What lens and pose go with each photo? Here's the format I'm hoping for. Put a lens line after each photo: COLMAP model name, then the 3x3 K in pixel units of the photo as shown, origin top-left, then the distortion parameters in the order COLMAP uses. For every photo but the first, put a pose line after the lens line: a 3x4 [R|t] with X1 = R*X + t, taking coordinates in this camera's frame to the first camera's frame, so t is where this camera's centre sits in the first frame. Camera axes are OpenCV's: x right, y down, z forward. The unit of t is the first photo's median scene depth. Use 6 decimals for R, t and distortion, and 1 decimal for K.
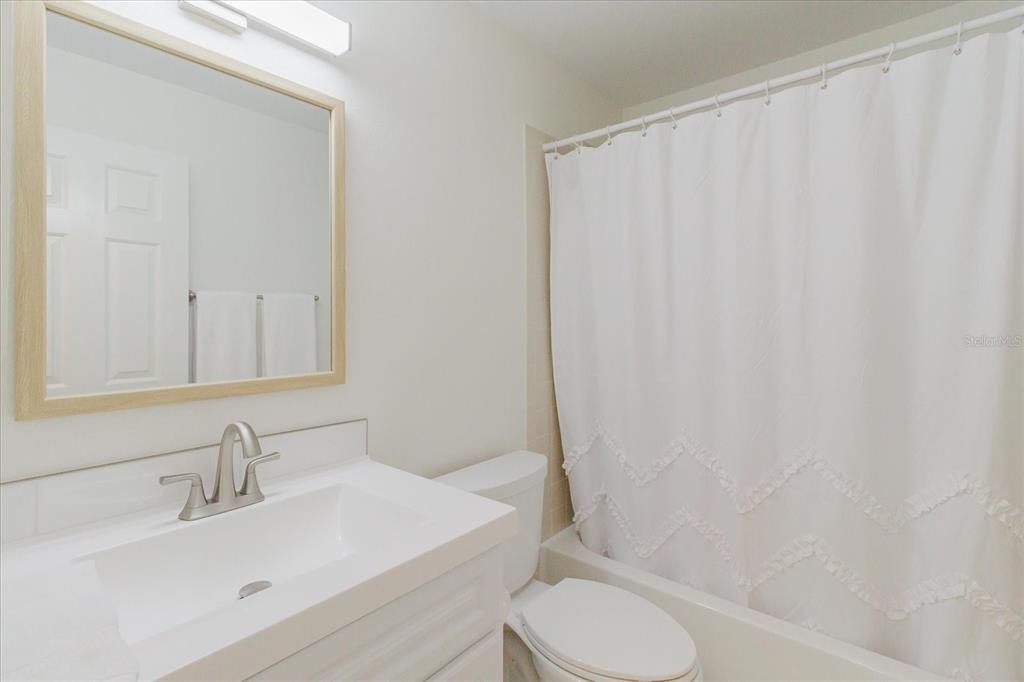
lens RADIAL K [[485.0, 0, 490.7], [0, 485.0, 319.1], [0, 0, 1]] dist [0.001498, 0.000253]
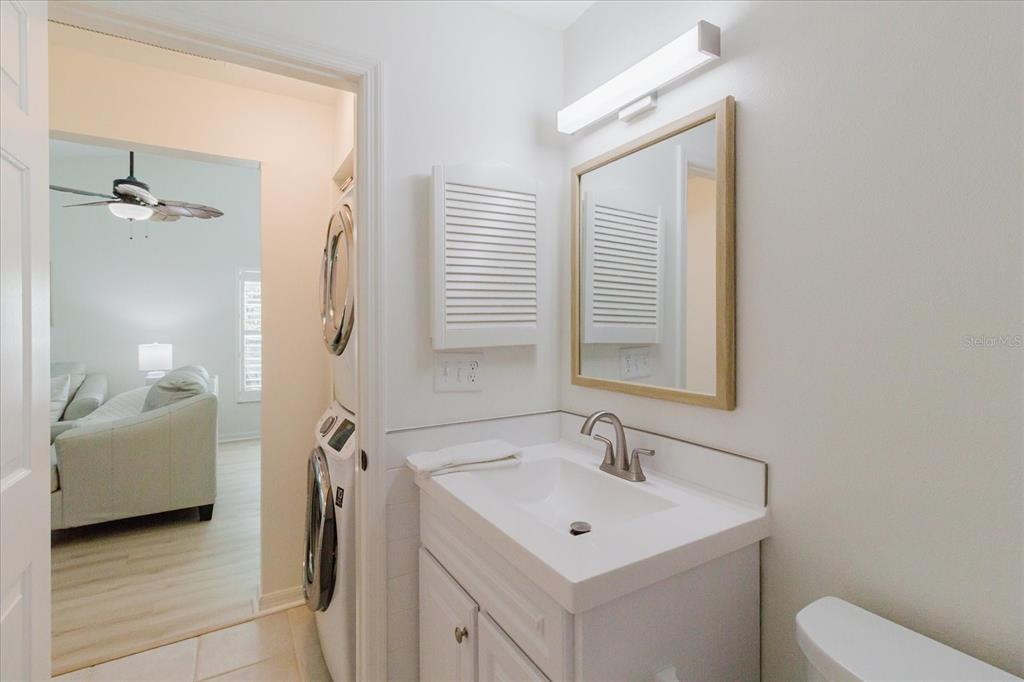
lens RADIAL K [[467.1, 0, 512.9], [0, 467.1, 308.7], [0, 0, 1]] dist [-0.025544, -0.000099]
pose [[-0.304491, -0.020982, -0.952284, 0.758266], [0.014276, 0.999545, -0.026588, -0.045450], [0.952408, -0.021691, -0.304052, 1.053871]]
